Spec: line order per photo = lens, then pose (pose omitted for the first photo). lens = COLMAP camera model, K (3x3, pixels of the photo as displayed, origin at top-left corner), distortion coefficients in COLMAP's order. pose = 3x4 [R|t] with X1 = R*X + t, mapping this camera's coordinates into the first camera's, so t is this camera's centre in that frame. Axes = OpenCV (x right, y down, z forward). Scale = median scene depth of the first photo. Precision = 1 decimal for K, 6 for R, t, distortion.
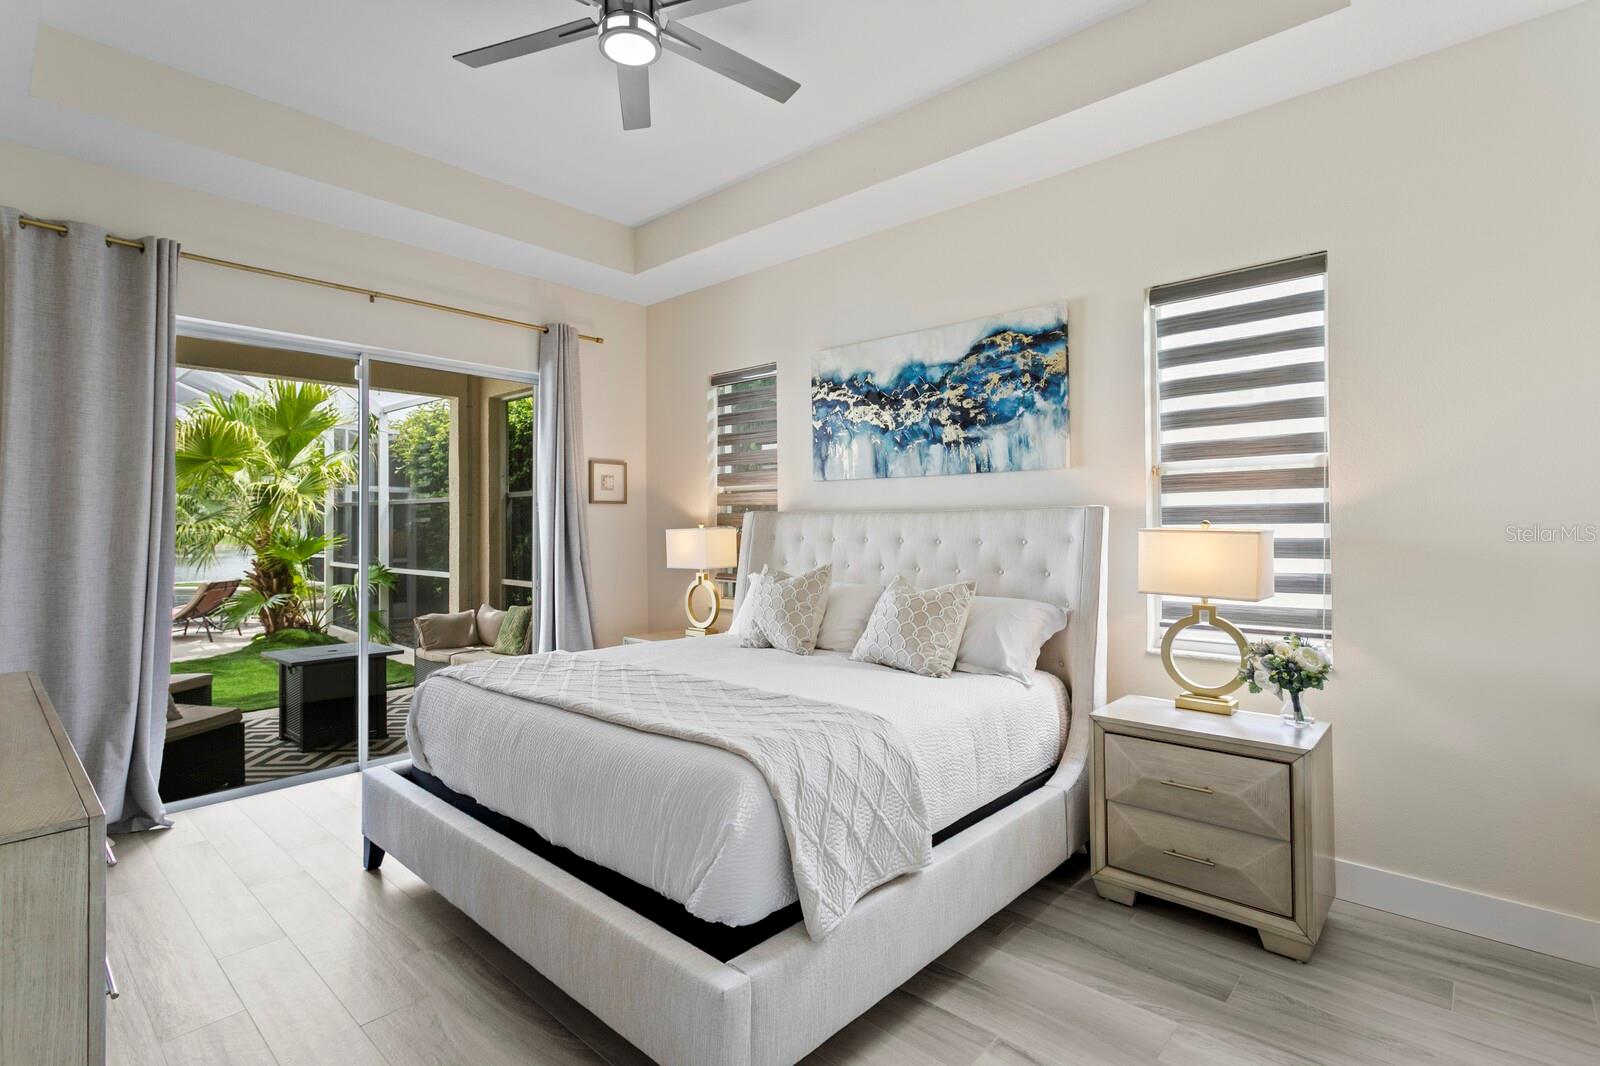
lens RADIAL K [[750.9, 0, 783.1], [0, 750.9, 533.4], [0, 0, 1]] dist [0.002082, 0.000122]
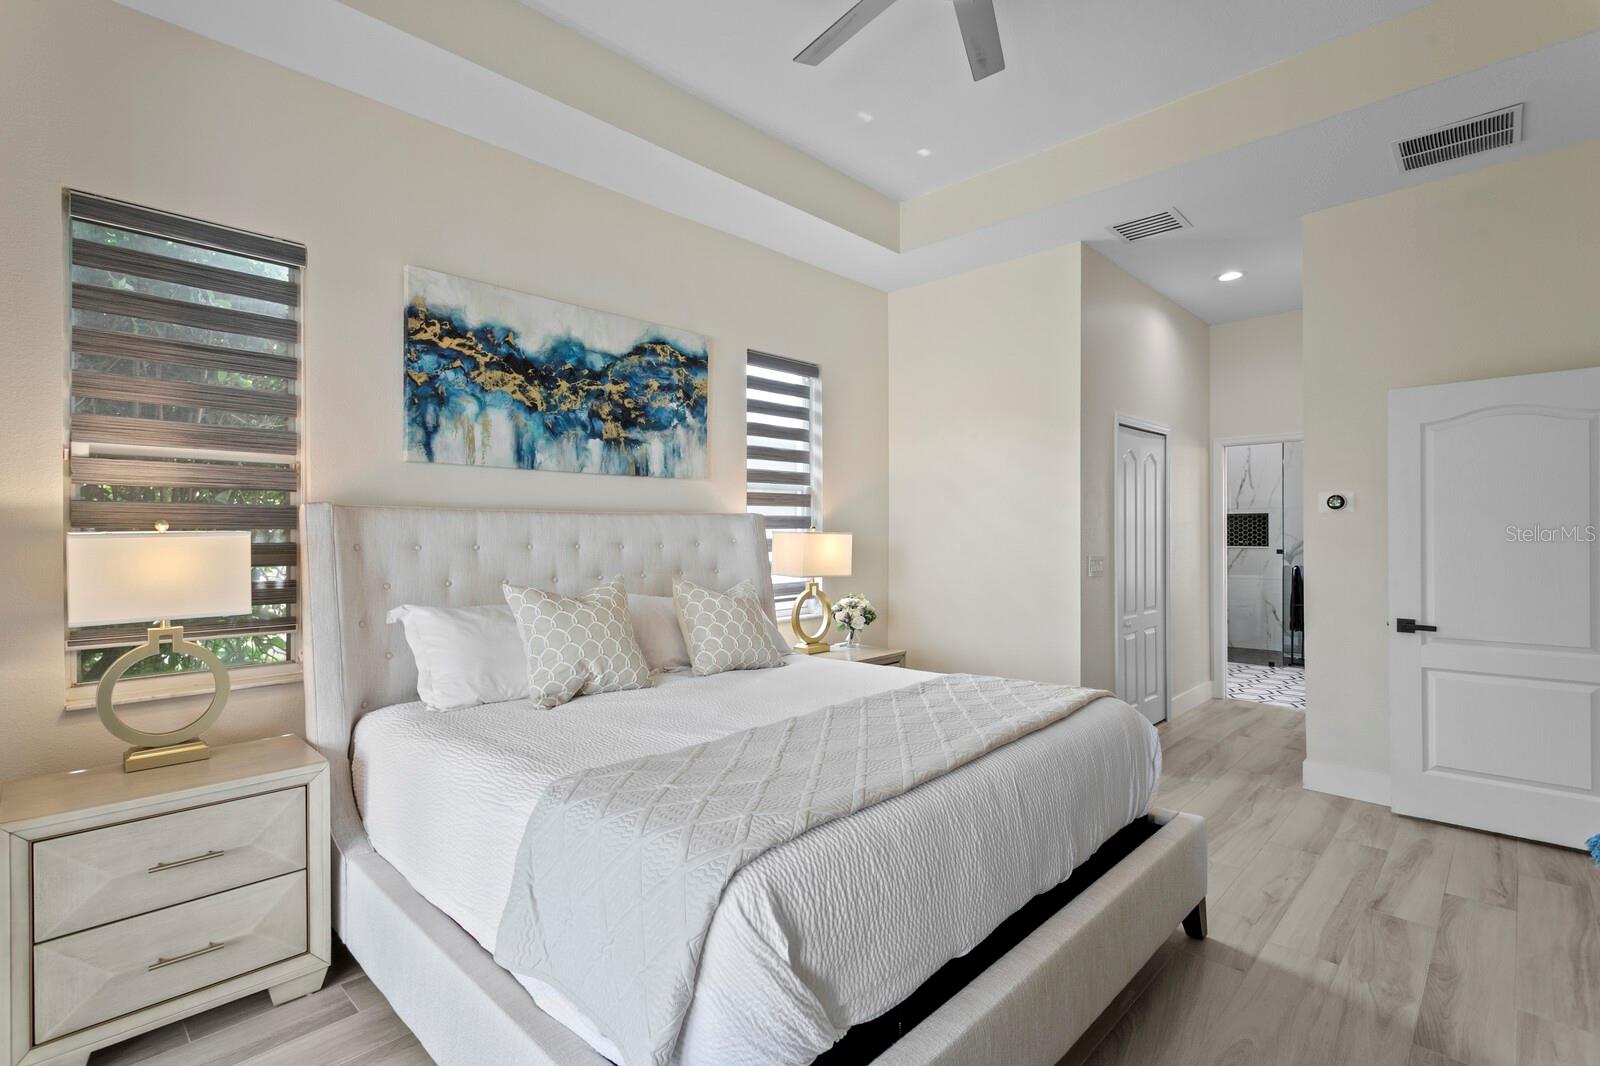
lens RADIAL K [[750.9, 0, 783.1], [0, 750.9, 533.4], [0, 0, 1]] dist [0.002082, 0.000122]
pose [[0.040882, 0.002424, 0.999161, -0.703318], [0.014693, 0.999887, -0.003027, 0.001287], [-0.999056, 0.014804, 0.040842, 0.751945]]
